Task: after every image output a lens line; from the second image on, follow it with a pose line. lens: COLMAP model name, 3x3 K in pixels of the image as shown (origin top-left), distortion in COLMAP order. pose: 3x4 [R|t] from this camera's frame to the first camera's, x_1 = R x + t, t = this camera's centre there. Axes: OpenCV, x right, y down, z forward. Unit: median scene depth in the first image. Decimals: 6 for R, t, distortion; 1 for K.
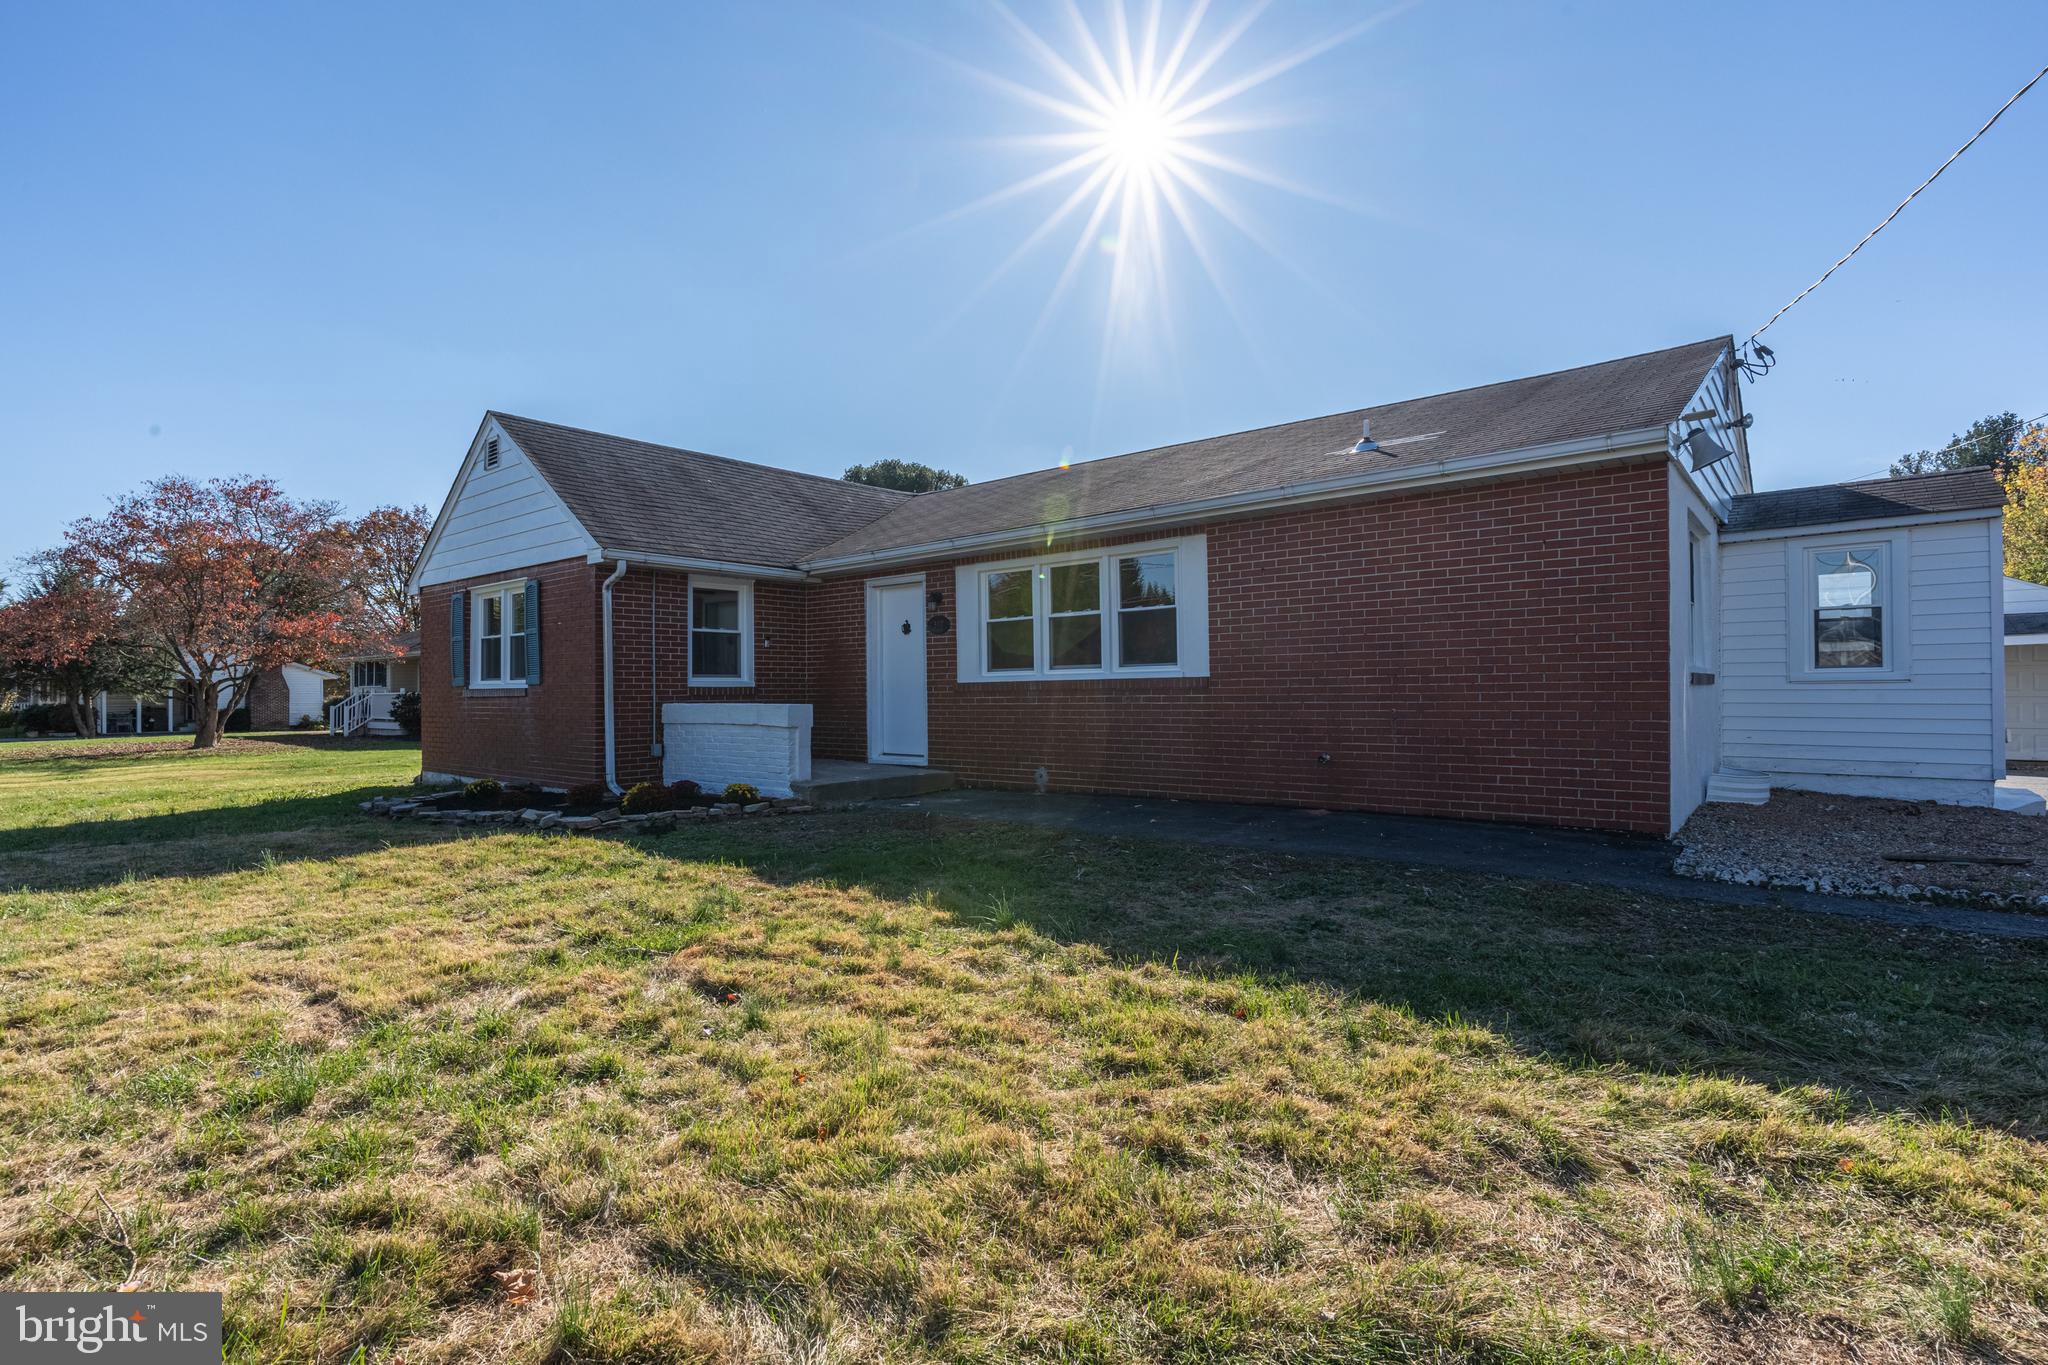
lens RADIAL K [[975.0, 0, 1018.0], [0, 975.0, 691.4], [0, 0, 1]] dist [0.003439, -0.000802]
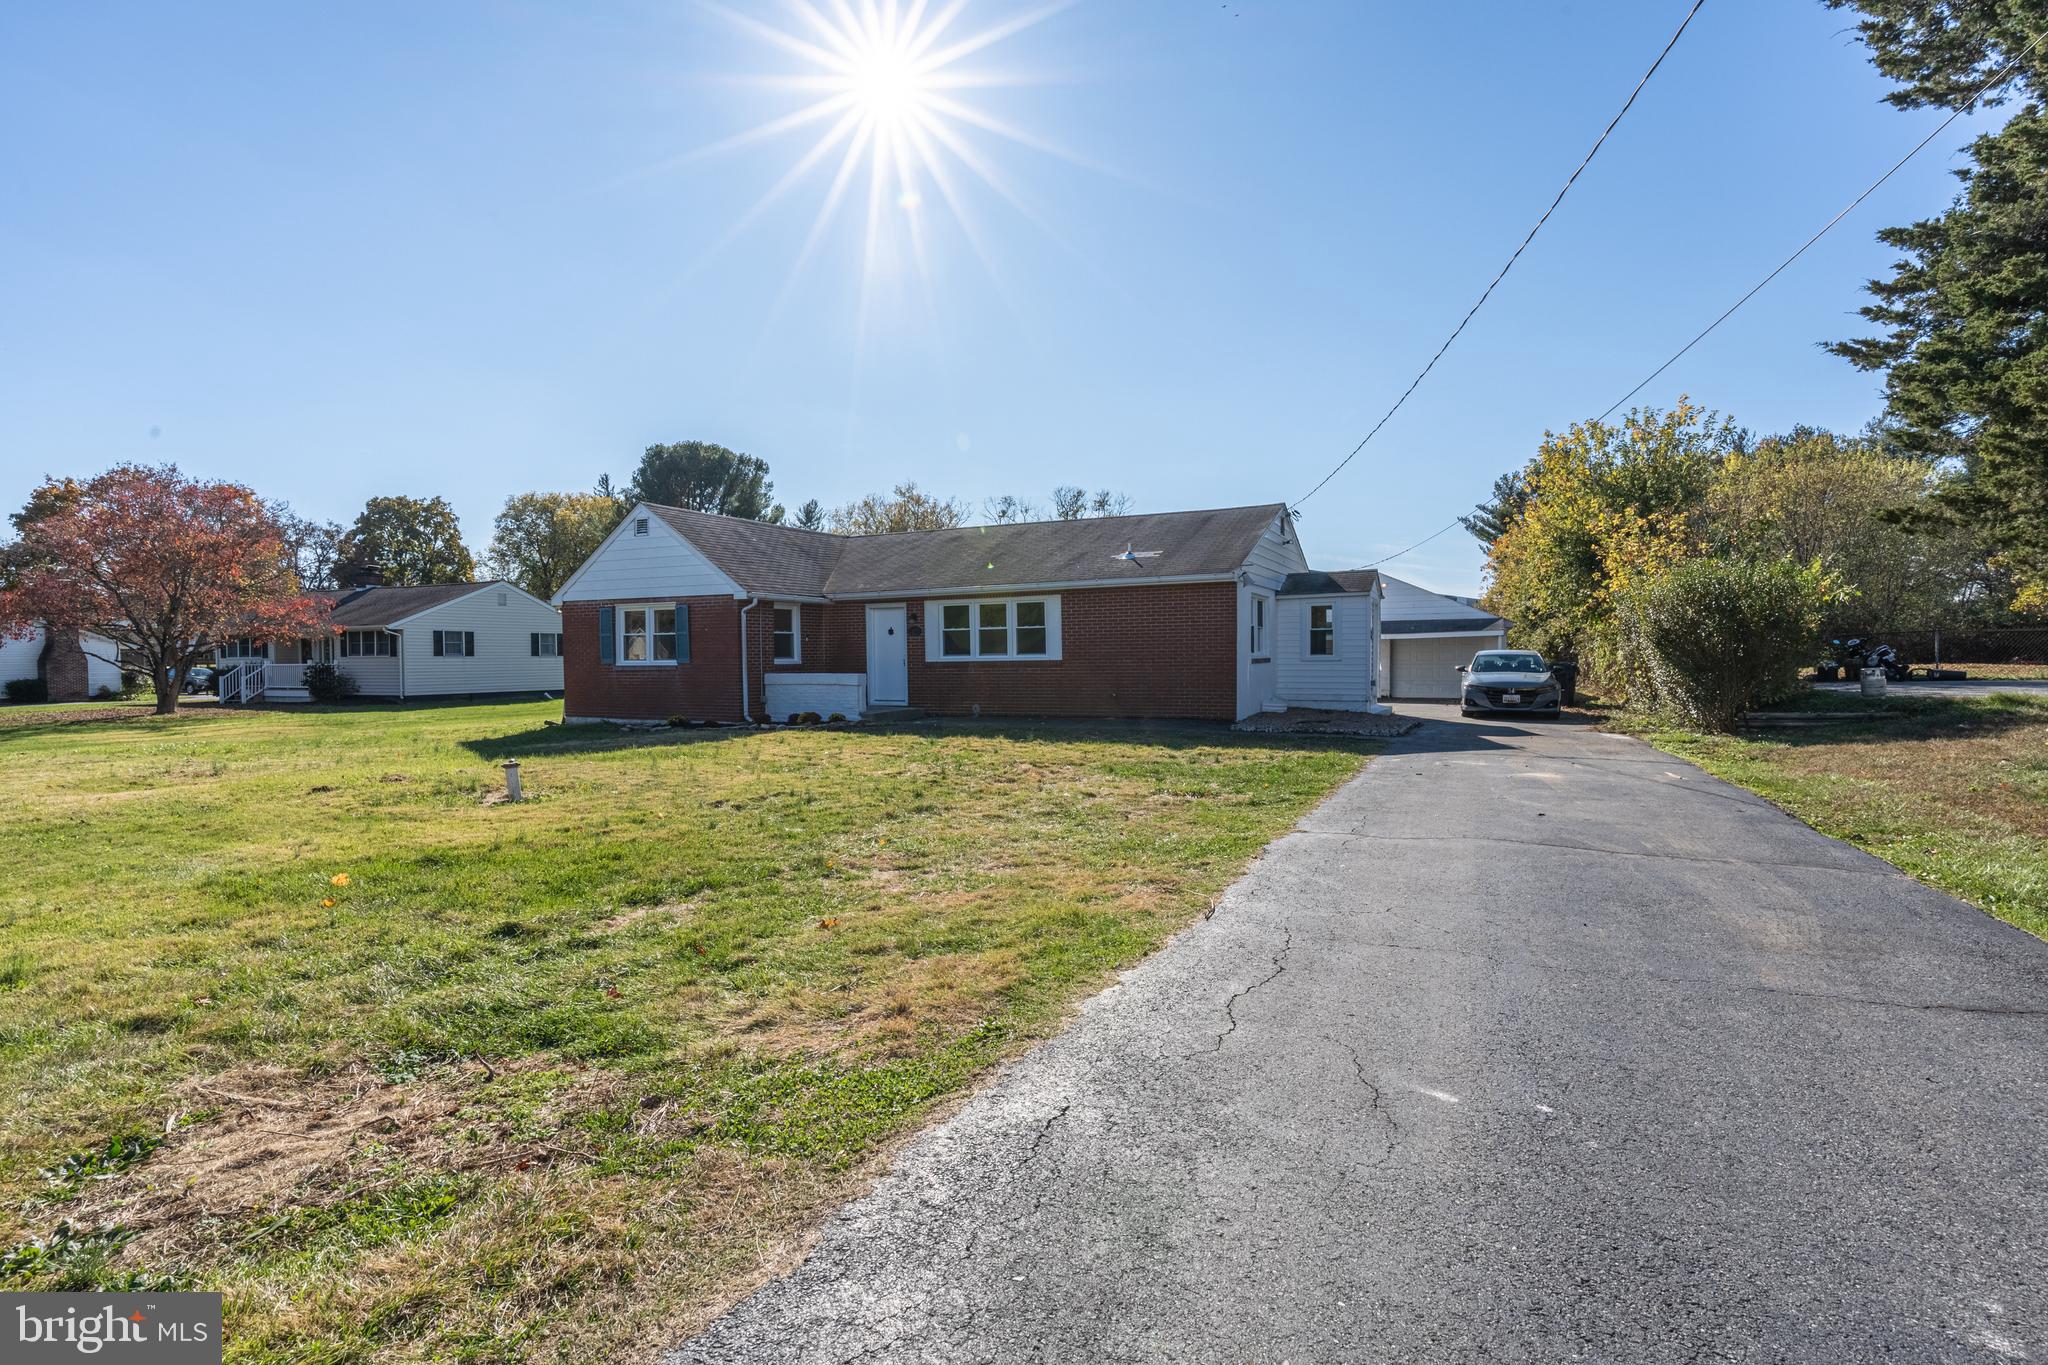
lens RADIAL K [[975.0, 0, 1024.2], [0, 975.0, 689.4], [0, 0, 1]] dist [0.003439, -0.000802]
pose [[0.967385, -0.011088, 0.253067, -0.380264], [0.002281, 0.999382, 0.035065, -0.022416], [-0.253299, -0.033344, 0.966813, -0.948976]]
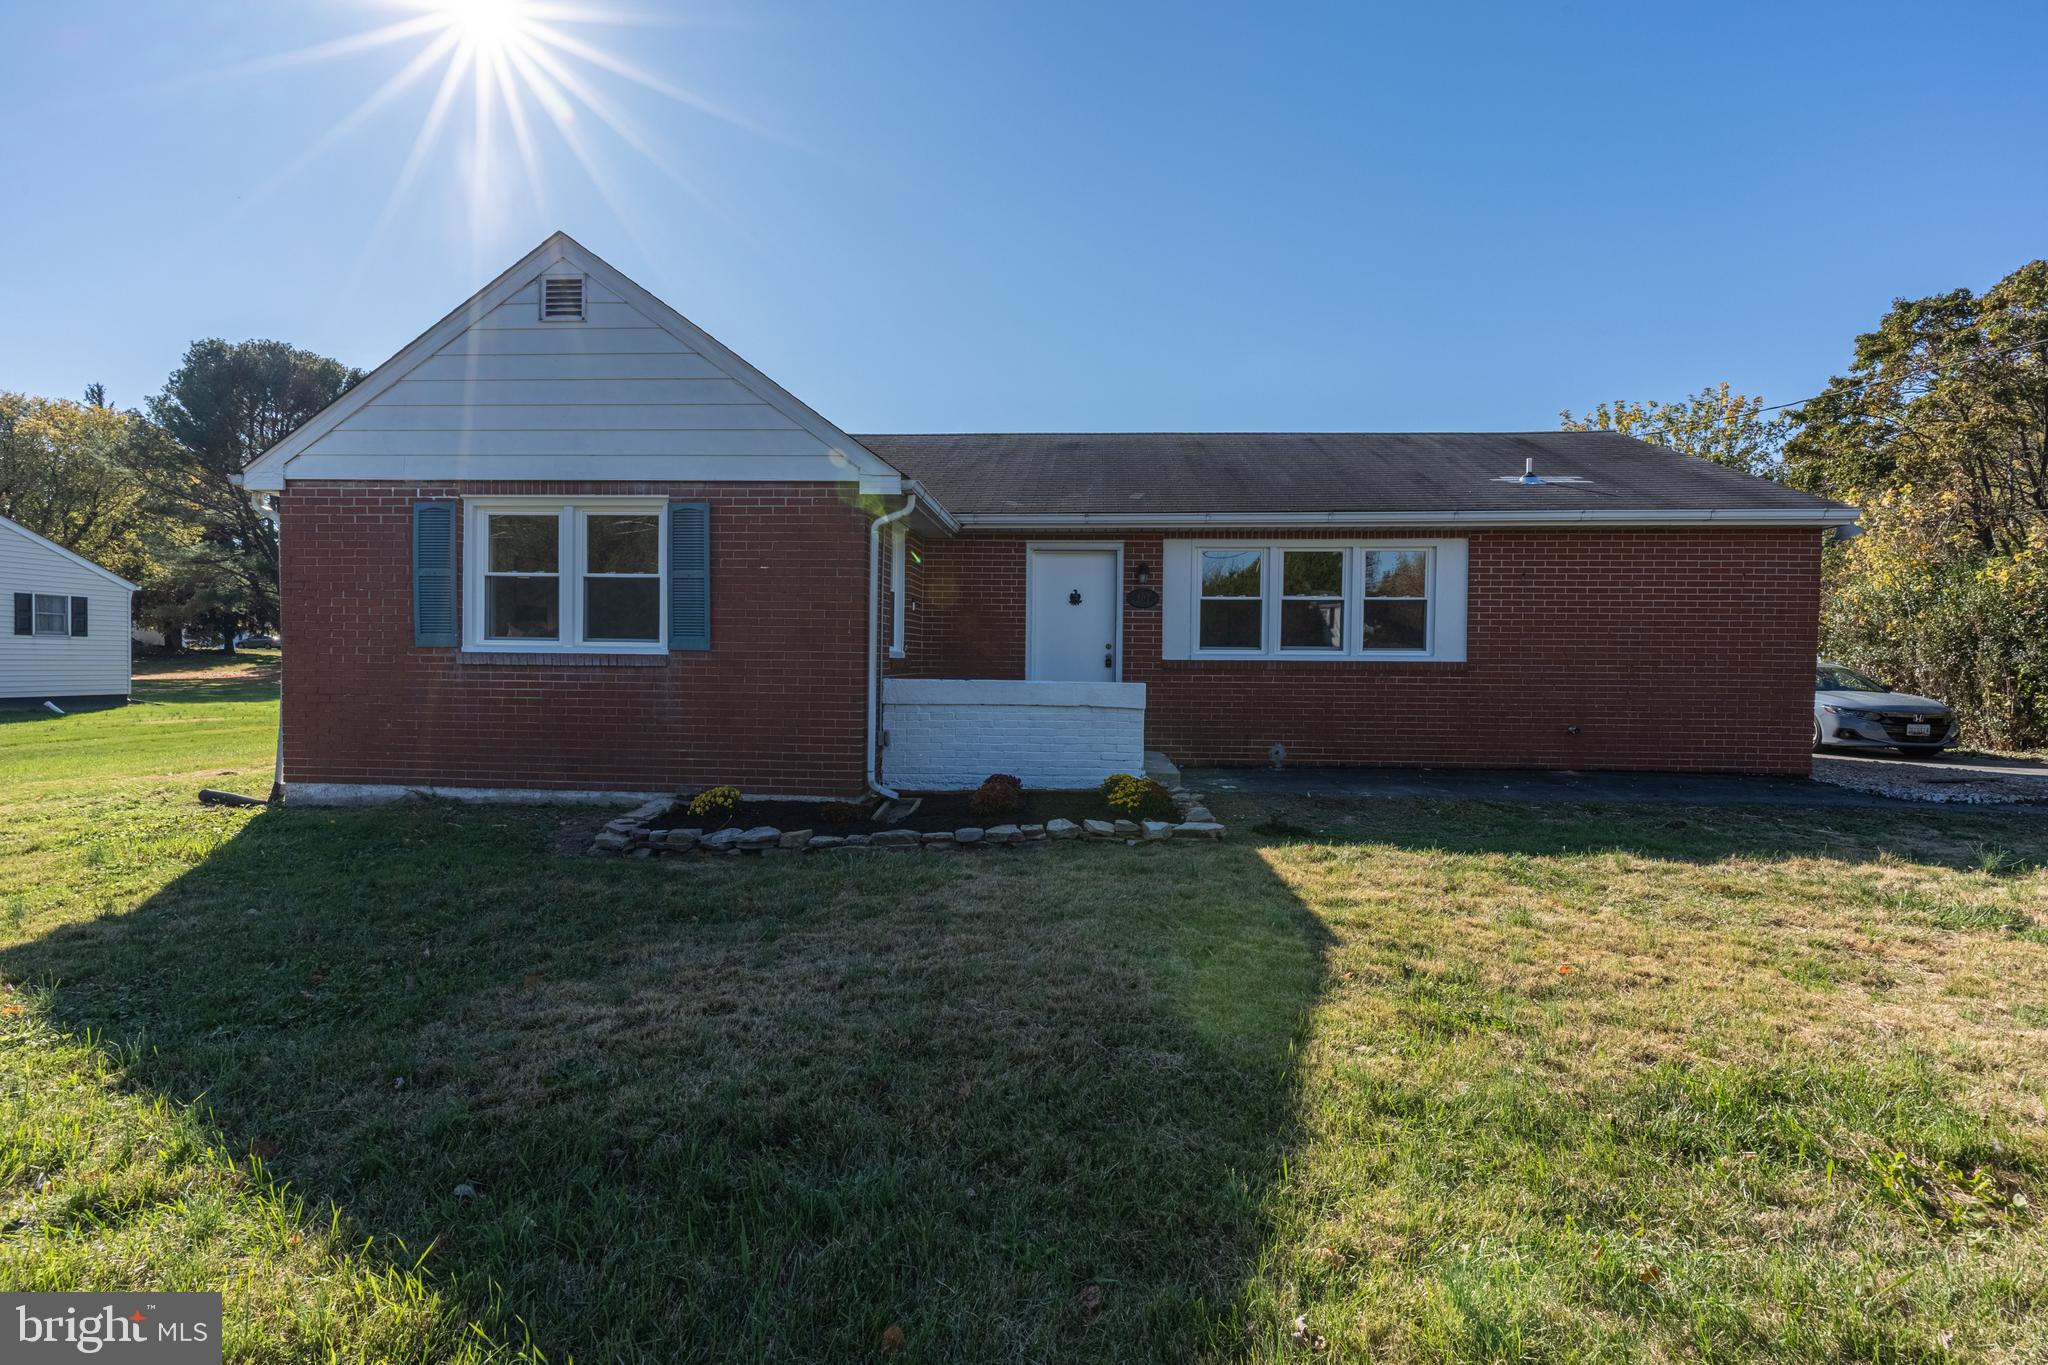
lens RADIAL K [[975.0, 0, 1024.7], [0, 975.0, 680.7], [0, 0, 1]] dist [0.003439, -0.000802]
pose [[0.806376, 0.005333, 0.591379, -0.786493], [-0.019540, 0.999654, 0.017629, -0.002311], [-0.591080, -0.025771, 0.806201, 0.319191]]
